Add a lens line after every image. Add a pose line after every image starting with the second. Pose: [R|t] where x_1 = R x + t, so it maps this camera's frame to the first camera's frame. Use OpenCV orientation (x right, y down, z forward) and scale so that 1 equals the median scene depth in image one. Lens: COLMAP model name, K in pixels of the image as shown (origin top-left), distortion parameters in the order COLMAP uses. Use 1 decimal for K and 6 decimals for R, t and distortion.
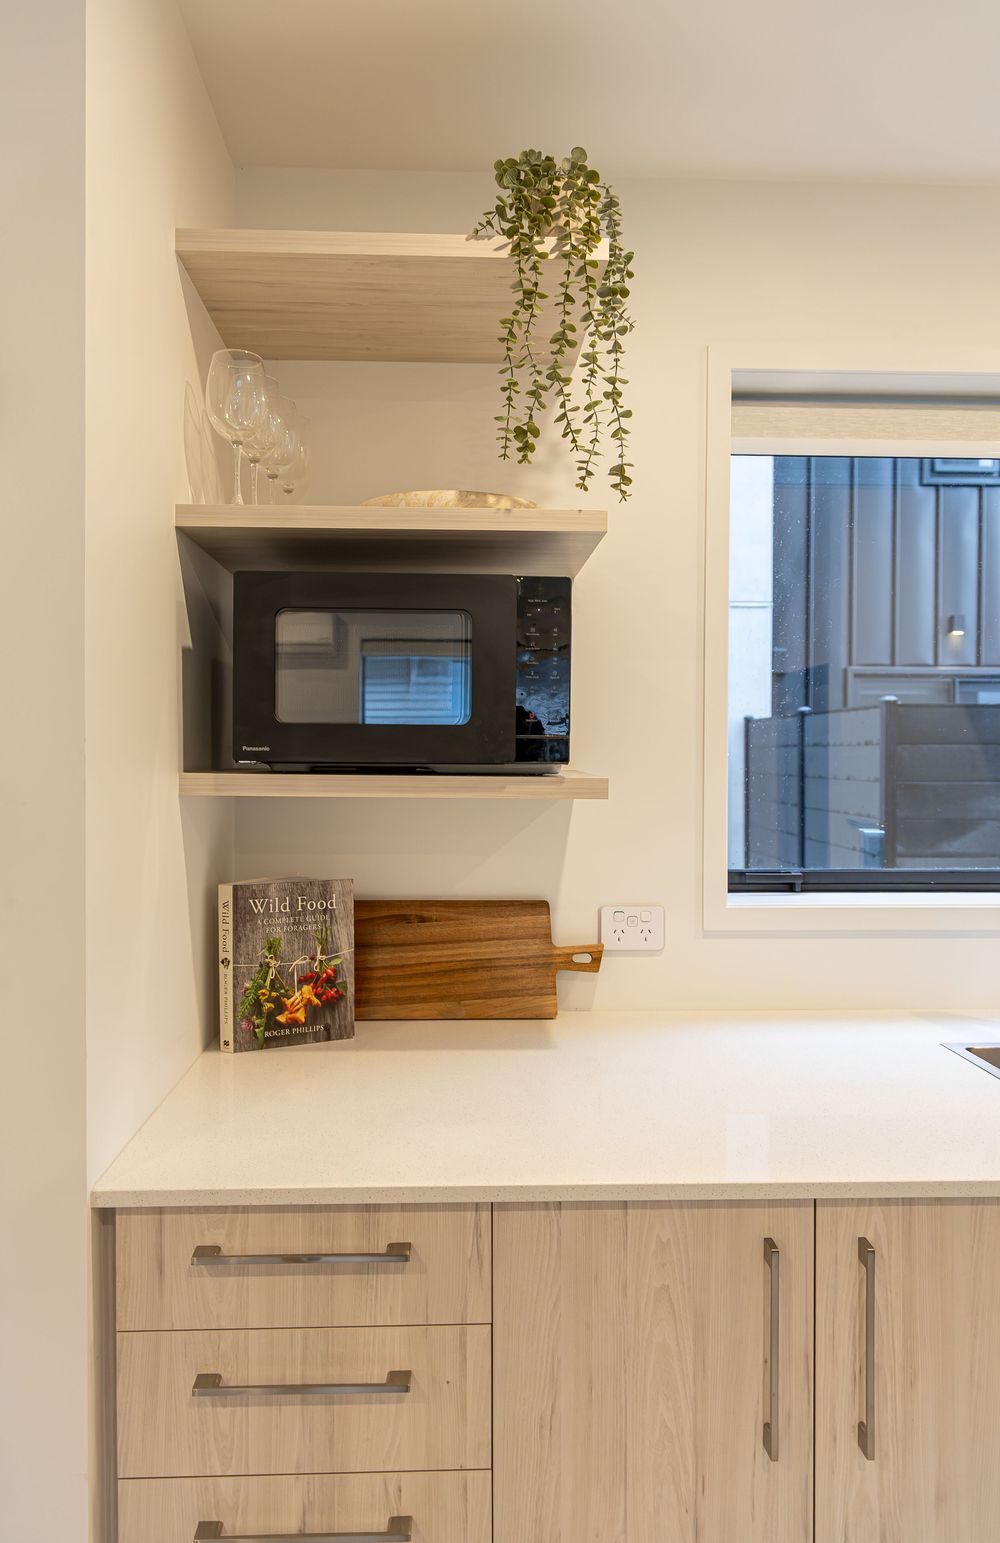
lens RADIAL K [[1043.7, 0, 499.9], [0, 1043.7, 768.4], [0, 0, 1]] dist [-0.001902, 0.002253]
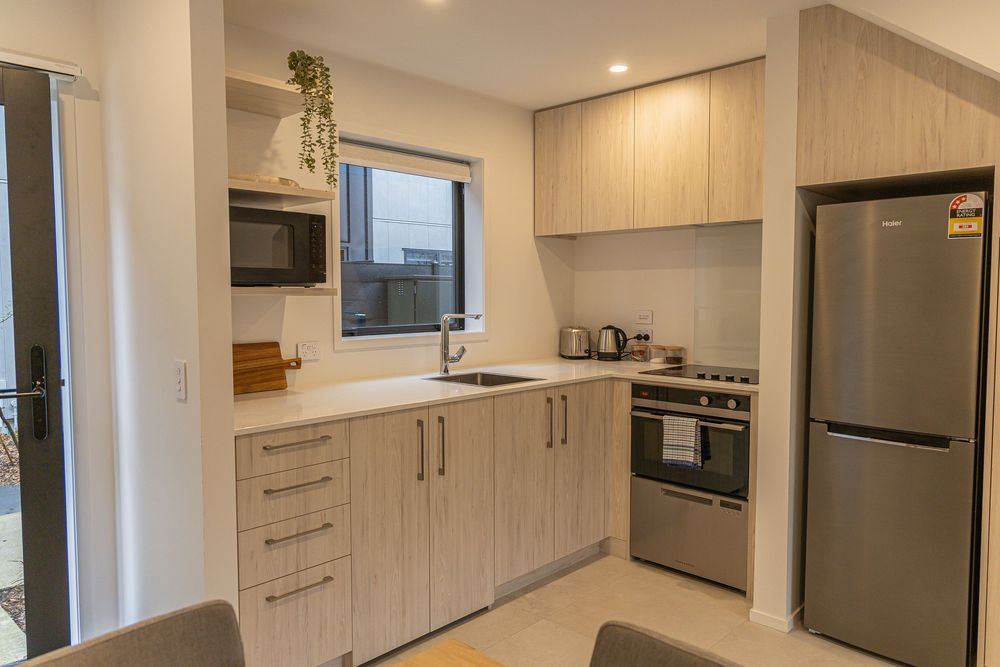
lens RADIAL K [[710.2, 0, 500.0], [0, 710.2, 332.7], [0, 0, 1]] dist [0.006884, 0.000904]
pose [[0.716920, -0.045160, 0.695691, -0.828569], [0.018216, 0.998772, 0.046062, 0.044603], [-0.696917, -0.020350, 0.716863, -0.611399]]
